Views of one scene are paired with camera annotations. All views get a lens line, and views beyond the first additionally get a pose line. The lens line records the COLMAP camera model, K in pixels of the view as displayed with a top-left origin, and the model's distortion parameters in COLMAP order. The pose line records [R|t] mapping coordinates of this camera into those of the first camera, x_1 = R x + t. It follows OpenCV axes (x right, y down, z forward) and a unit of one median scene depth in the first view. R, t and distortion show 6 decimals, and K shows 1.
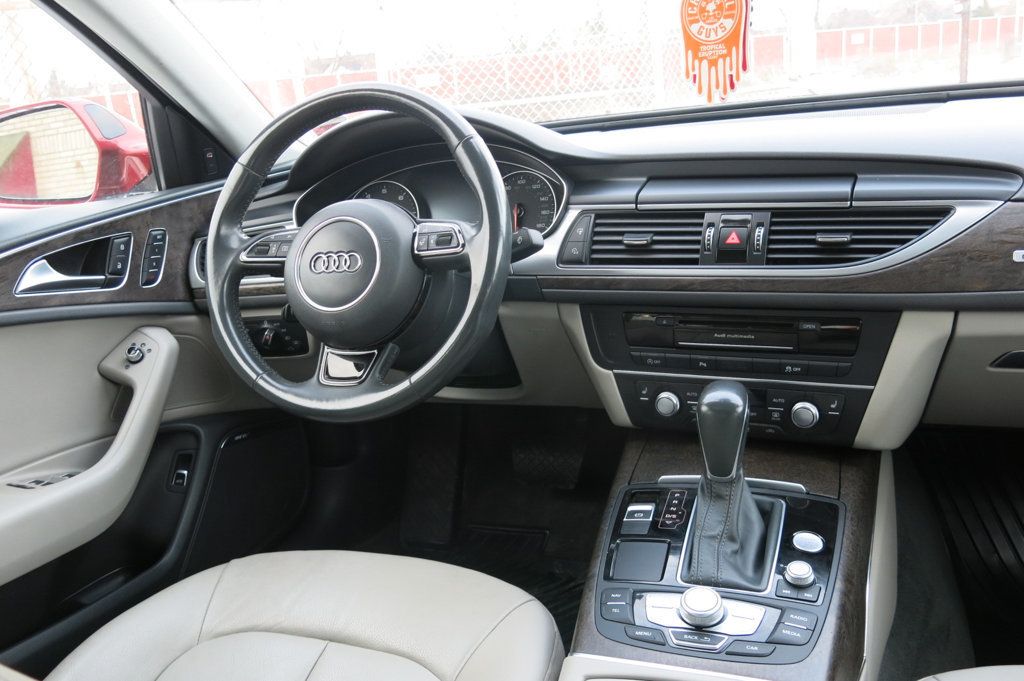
lens RADIAL K [[854.2, 0, 513.9], [0, 854.2, 342.9], [0, 0, 1]] dist [-0.018500, 0.000842]
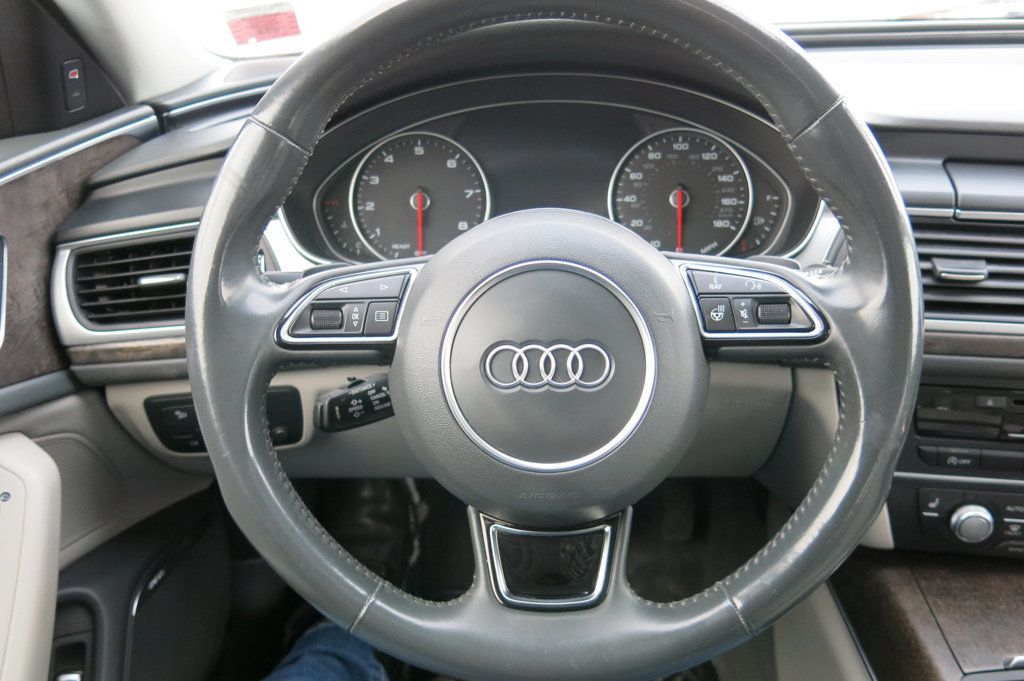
lens RADIAL K [[854.2, 0, 511.6], [0, 854.2, 347.6], [0, 0, 1]] dist [-0.018500, 0.000842]
pose [[0.948099, -0.060776, 0.312112, -0.367712], [0.017774, 0.990159, 0.138816, -0.166509], [-0.317477, -0.126064, 0.939849, 0.569365]]
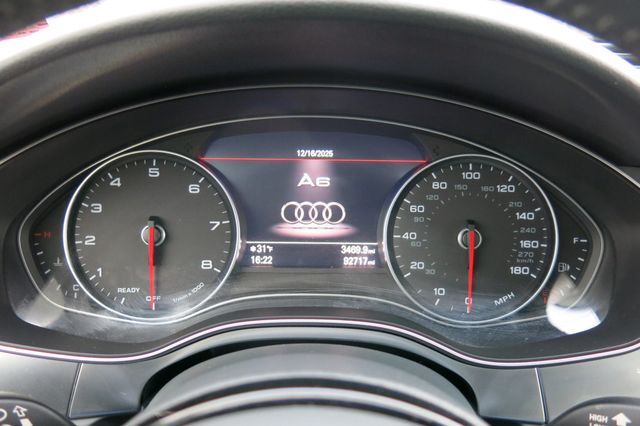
lens RADIAL K [[533.8, 0, 324.3], [0, 533.8, 219.1], [0, 0, 1]] dist [-0.018500, 0.000842]
pose [[0.929038, -0.035593, 0.368267, -0.228780], [-0.002916, 0.994626, 0.103488, -0.241894], [-0.369972, -0.097218, 0.923942, 0.919382]]
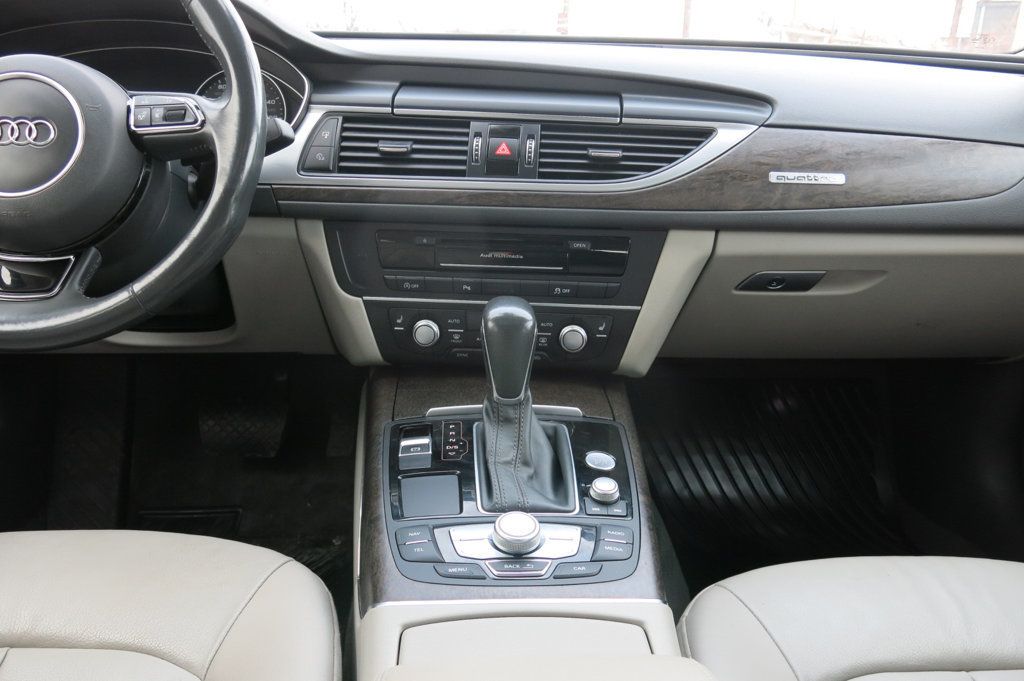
lens RADIAL K [[854.2, 0, 514.9], [0, 854.2, 342.1], [0, 0, 1]] dist [-0.018500, 0.000842]
pose [[0.905480, -0.004422, 0.424366, -0.127808], [0.005624, 0.999983, -0.001580, 0.089612], [-0.424352, 0.003818, 0.905489, 0.154662]]
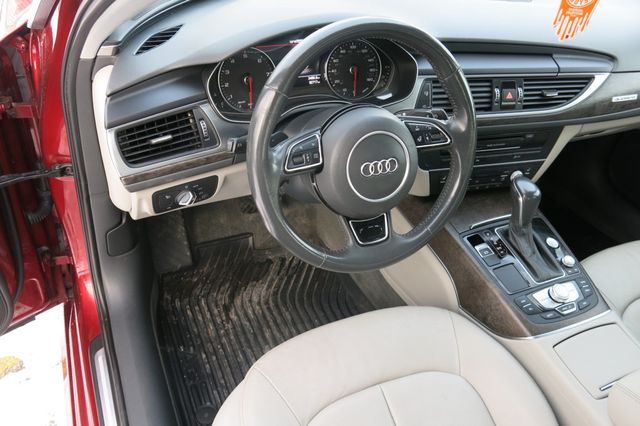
lens RADIAL K [[533.8, 0, 318.3], [0, 533.8, 213.6], [0, 0, 1]] dist [-0.018500, 0.000842]
pose [[0.696242, -0.318579, 0.643238, -0.842330], [0.022220, 0.905251, 0.424297, -0.388134], [-0.717463, -0.281121, 0.637352, 0.502323]]
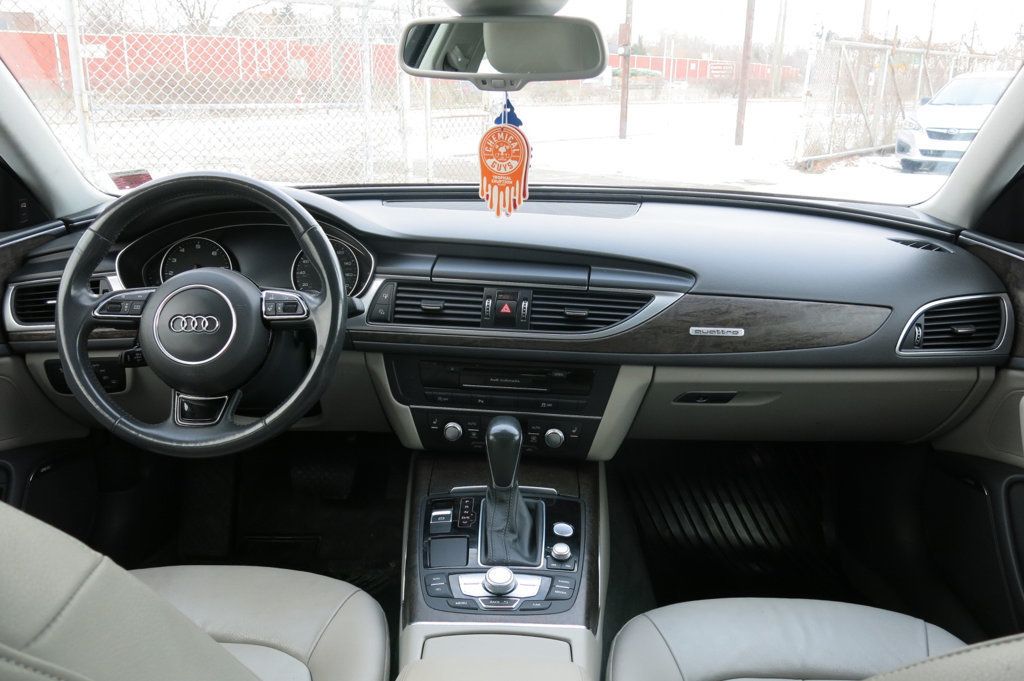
lens RADIAL K [[854.2, 0, 513.4], [0, 854.2, 342.3], [0, 0, 1]] dist [-0.018500, 0.000842]
pose [[0.935072, 0.005209, 0.354420, -0.211864], [-0.005305, 0.999986, -0.000702, -0.069011], [-0.354418, -0.001224, 0.935086, -0.269703]]
